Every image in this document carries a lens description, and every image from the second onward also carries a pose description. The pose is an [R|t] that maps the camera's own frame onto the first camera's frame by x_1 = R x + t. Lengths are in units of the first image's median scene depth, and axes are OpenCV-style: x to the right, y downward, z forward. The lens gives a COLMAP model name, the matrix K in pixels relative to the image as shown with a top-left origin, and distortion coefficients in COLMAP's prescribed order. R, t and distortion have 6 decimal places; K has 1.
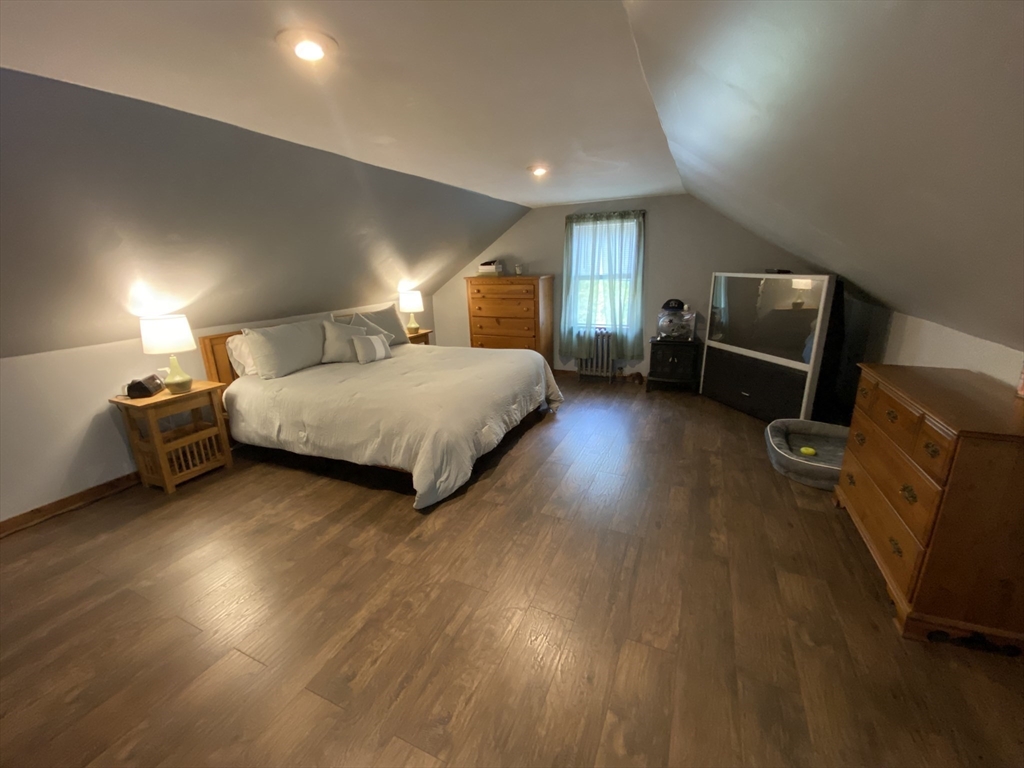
lens RADIAL K [[413.2, 0, 512.0], [0, 413.2, 384.0], [0, 0, 1]] dist [0.000976, 0.000003]
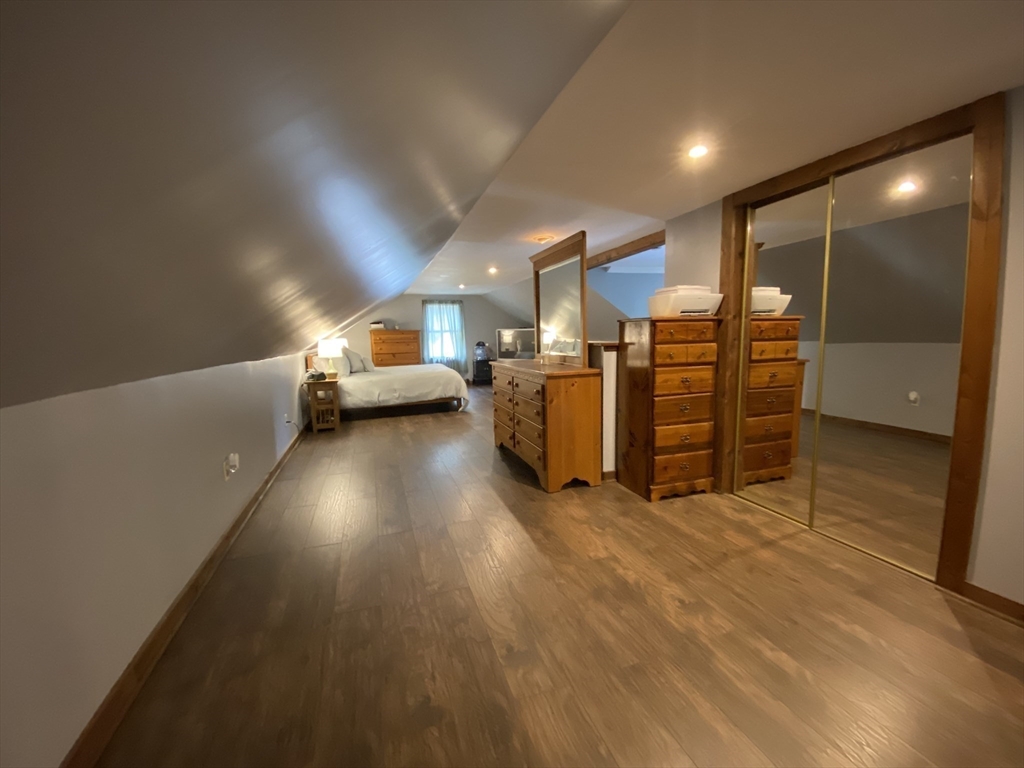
lens RADIAL K [[413.2, 0, 512.0], [0, 413.2, 384.0], [0, 0, 1]] dist [0.000976, 0.000003]
pose [[0.724171, -0.066170, 0.686438, -0.929450], [0.181241, 0.978657, -0.096865, 0.233160], [-0.665378, 0.194557, 0.720708, -0.572310]]
